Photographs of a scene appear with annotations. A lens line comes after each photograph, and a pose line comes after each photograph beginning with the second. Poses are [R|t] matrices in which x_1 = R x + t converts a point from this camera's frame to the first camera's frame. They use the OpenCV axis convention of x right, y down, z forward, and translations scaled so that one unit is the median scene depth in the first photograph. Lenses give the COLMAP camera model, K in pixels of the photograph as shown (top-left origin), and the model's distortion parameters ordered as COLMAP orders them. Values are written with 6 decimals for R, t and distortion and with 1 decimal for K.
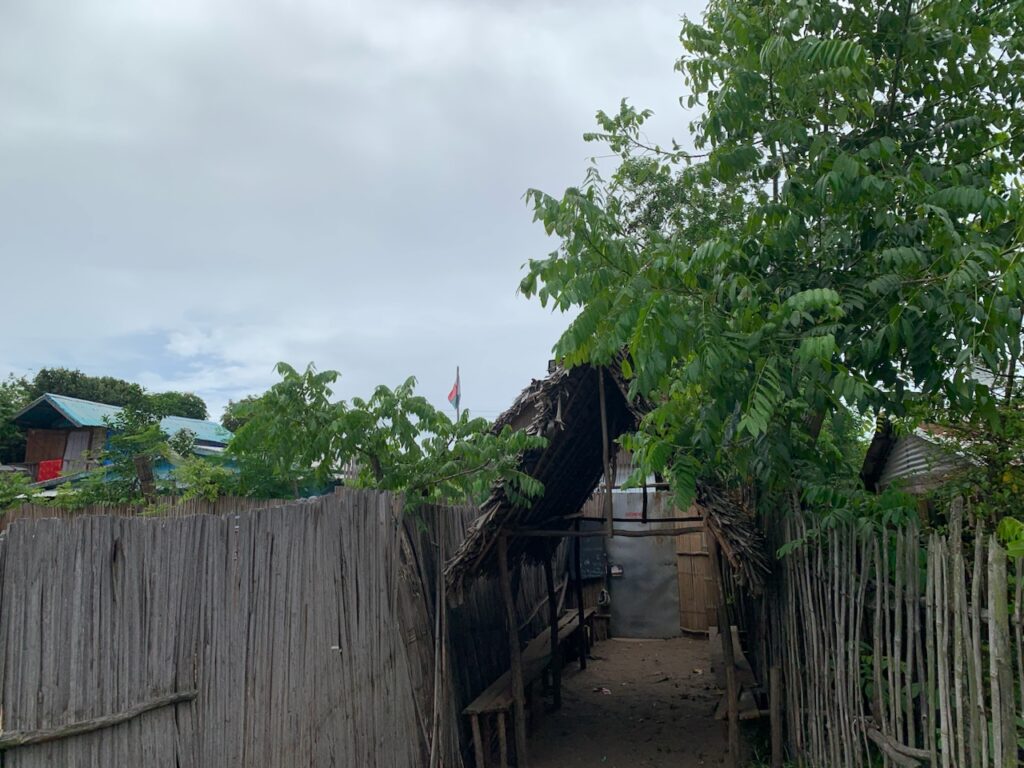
lens RADIAL K [[792.0, 0, 527.8], [0, 792.0, 386.6], [0, 0, 1]] dist [0.031637, -0.031105]
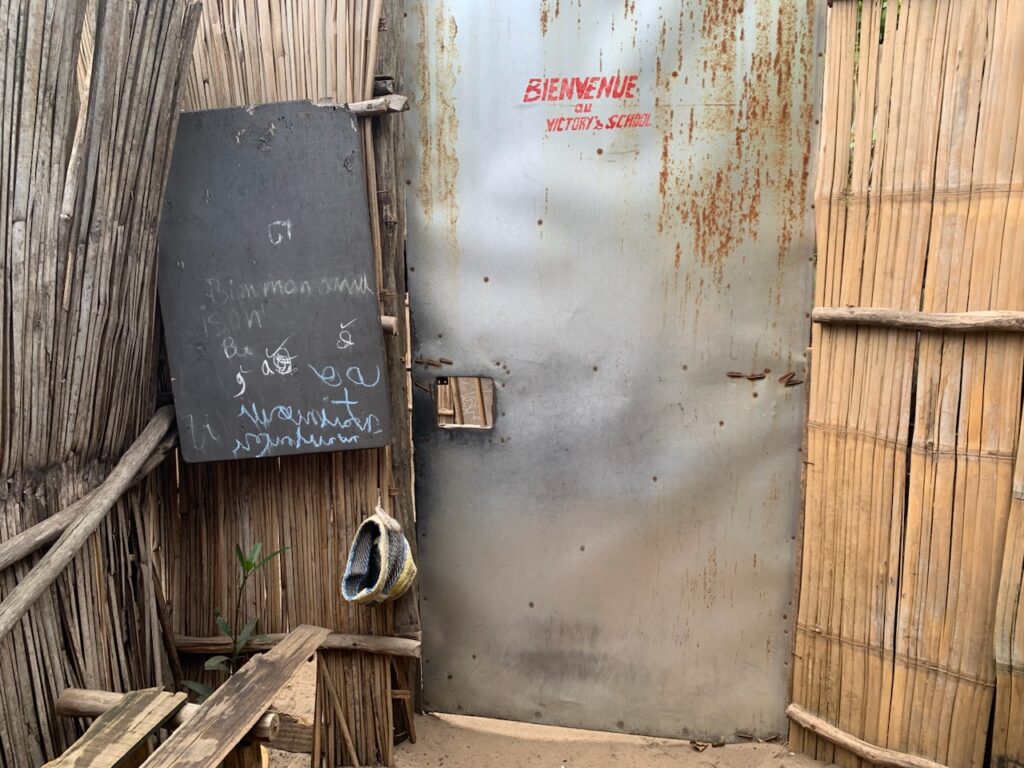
lens RADIAL K [[792.0, 0, 512.0], [0, 792.0, 385.2], [0, 0, 1]] dist [0.031637, -0.031105]
pose [[0.997204, 0.011871, 0.073781, 0.111255], [-0.032919, 0.956129, 0.291092, 0.176073], [-0.067089, -0.292707, 0.953846, 0.837227]]
